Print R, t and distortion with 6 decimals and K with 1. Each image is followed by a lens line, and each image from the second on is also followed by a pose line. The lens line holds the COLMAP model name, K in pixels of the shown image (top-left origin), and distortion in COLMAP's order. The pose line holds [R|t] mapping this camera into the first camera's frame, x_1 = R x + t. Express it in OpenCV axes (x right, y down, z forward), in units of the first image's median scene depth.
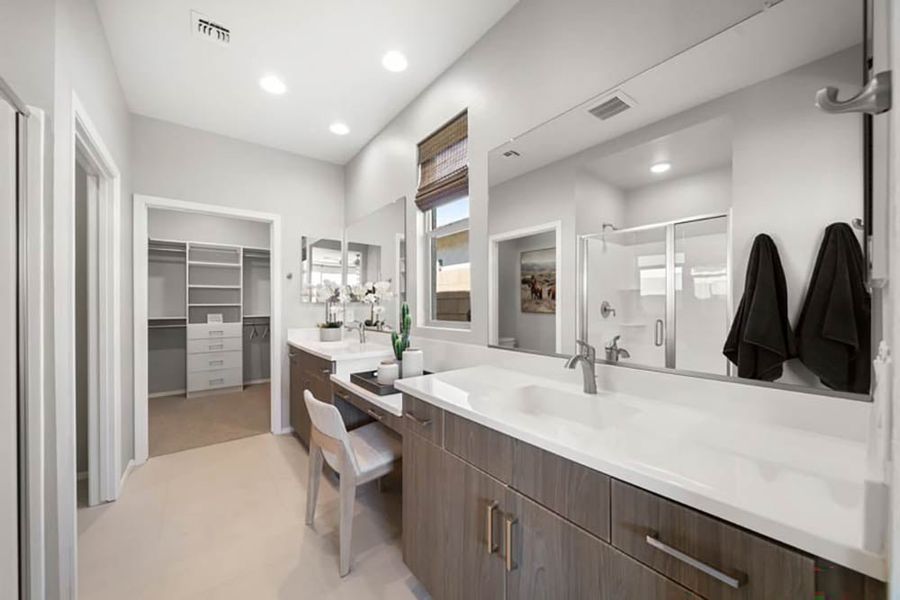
lens RADIAL K [[327.5, 0, 443.1], [0, 327.5, 304.6], [0, 0, 1]] dist [-0.002084, -0.000010]
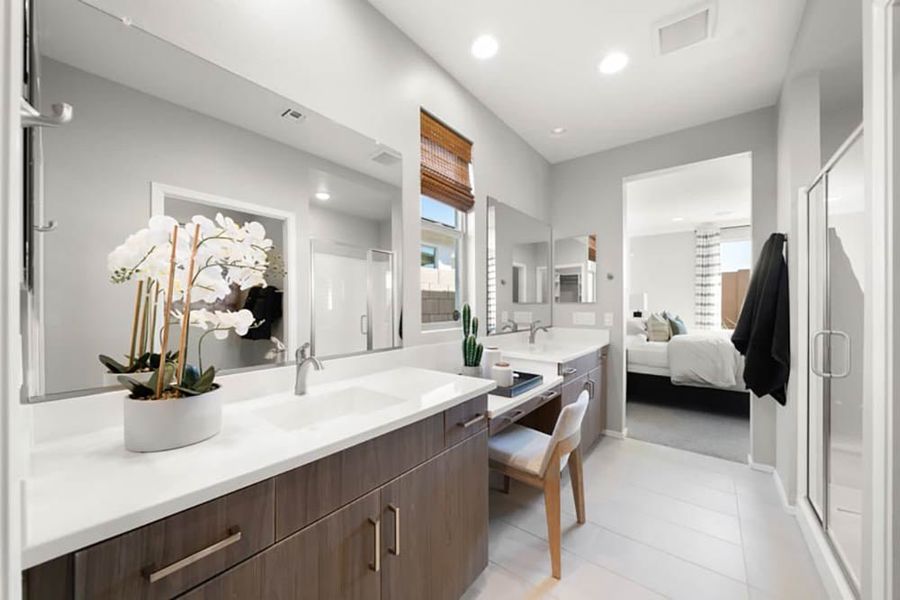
lens RADIAL K [[318.8, 0, 448.3], [0, 318.8, 306.2], [0, 0, 1]] dist [-0.033381, -0.000050]
pose [[-0.235739, 0.001074, 0.971816, -0.884187], [0.001801, 0.999998, -0.000669, 0.003524], [-0.971815, 0.001593, -0.235740, 1.160510]]
